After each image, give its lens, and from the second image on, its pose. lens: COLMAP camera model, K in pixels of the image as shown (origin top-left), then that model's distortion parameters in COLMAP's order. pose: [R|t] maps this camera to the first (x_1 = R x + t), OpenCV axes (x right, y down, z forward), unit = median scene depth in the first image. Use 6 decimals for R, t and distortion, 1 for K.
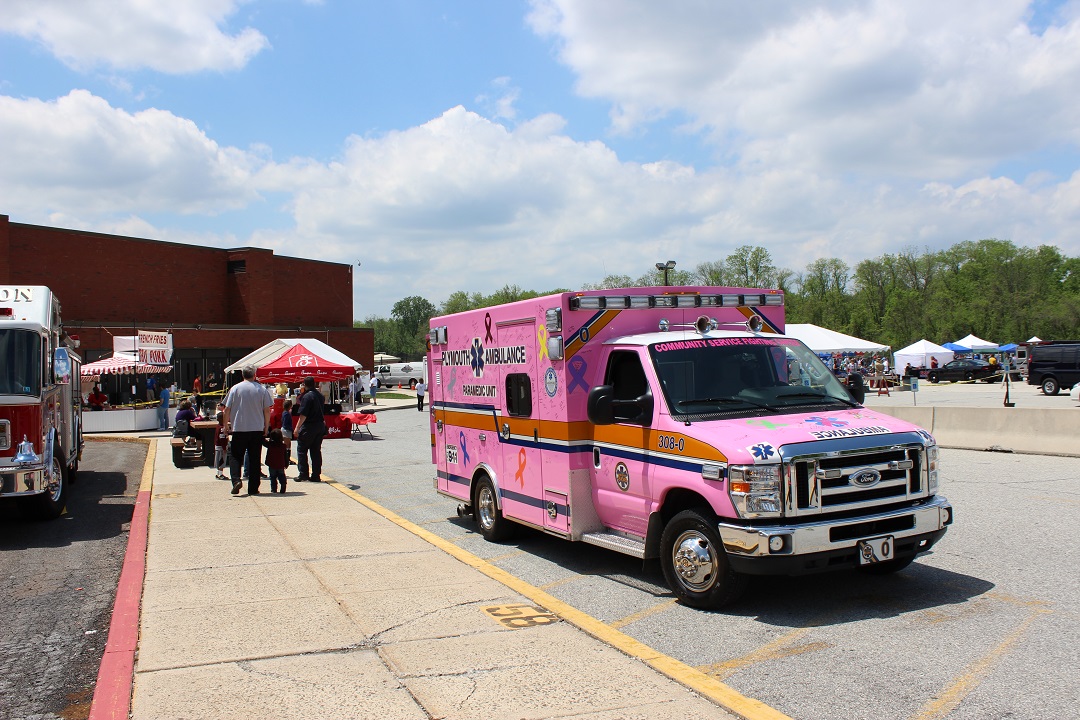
lens RADIAL K [[980.4, 0, 539.0], [0, 980.4, 358.4], [0, 0, 1]] dist [0.009424, 0.000000]
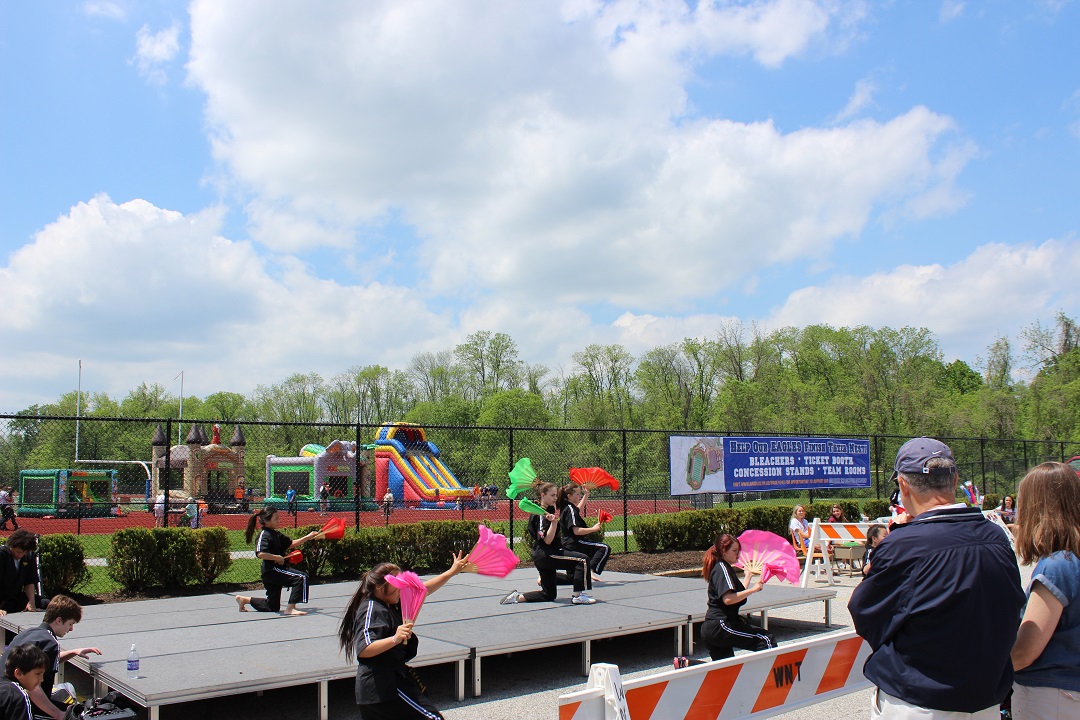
lens RADIAL K [[980.4, 0, 539.0], [0, 980.4, 360.3], [0, 0, 1]] dist [0.009424, 0.000000]
pose [[0.957209, 0.009287, 0.289249, 0.048538], [0.026357, 0.992534, -0.119089, -0.009995], [-0.288196, 0.121617, 0.949817, 0.328271]]
